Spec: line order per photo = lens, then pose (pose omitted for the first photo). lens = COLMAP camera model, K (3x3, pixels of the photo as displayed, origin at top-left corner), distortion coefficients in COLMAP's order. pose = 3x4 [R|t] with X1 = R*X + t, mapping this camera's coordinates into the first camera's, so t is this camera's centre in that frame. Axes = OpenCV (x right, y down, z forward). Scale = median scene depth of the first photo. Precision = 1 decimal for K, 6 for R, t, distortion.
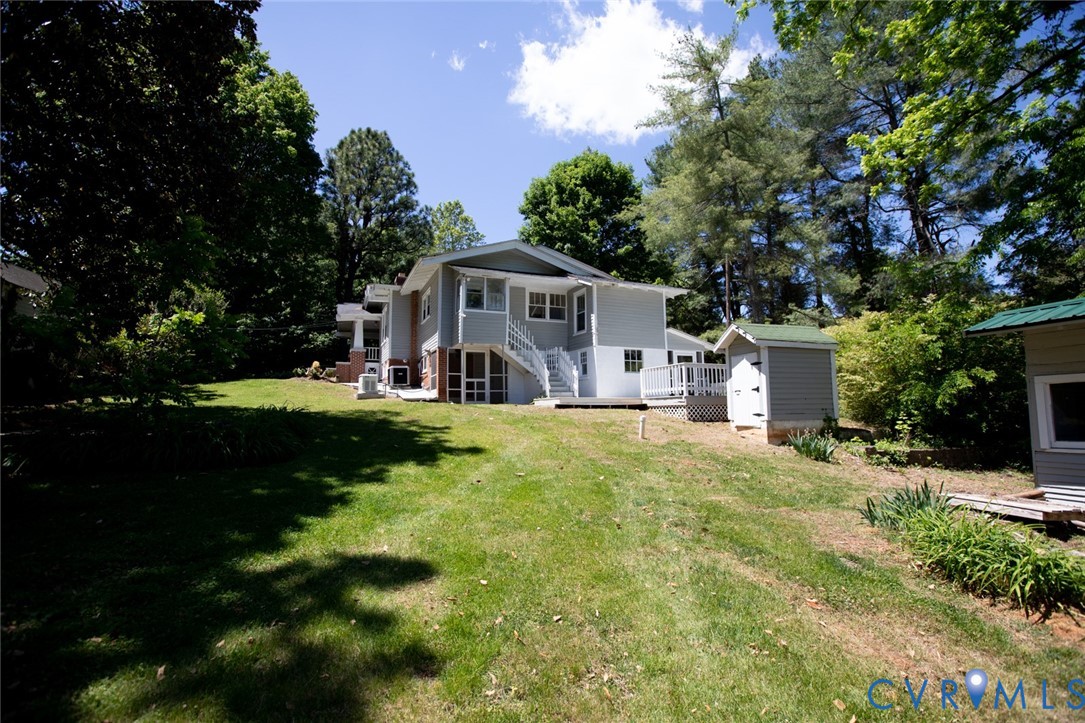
lens RADIAL K [[492.6, 0, 538.2], [0, 492.6, 362.2], [0, 0, 1]] dist [-0.021307, -0.000132]
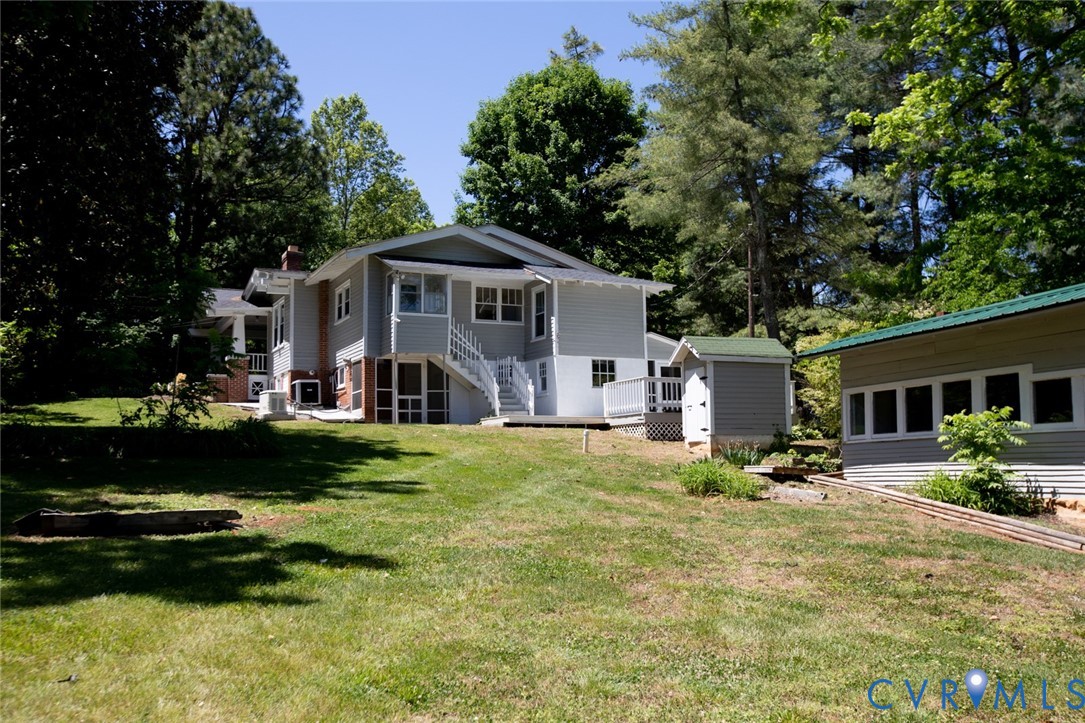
lens RADIAL K [[1051.3, 0, 547.1], [0, 1051.3, 358.5], [0, 0, 1]] dist [0.074723, 0.000000]
pose [[0.999032, 0.000441, 0.043994, 0.022677], [-0.000036, 0.999958, -0.009212, -0.011356], [-0.043996, 0.009202, 0.998989, -0.731632]]
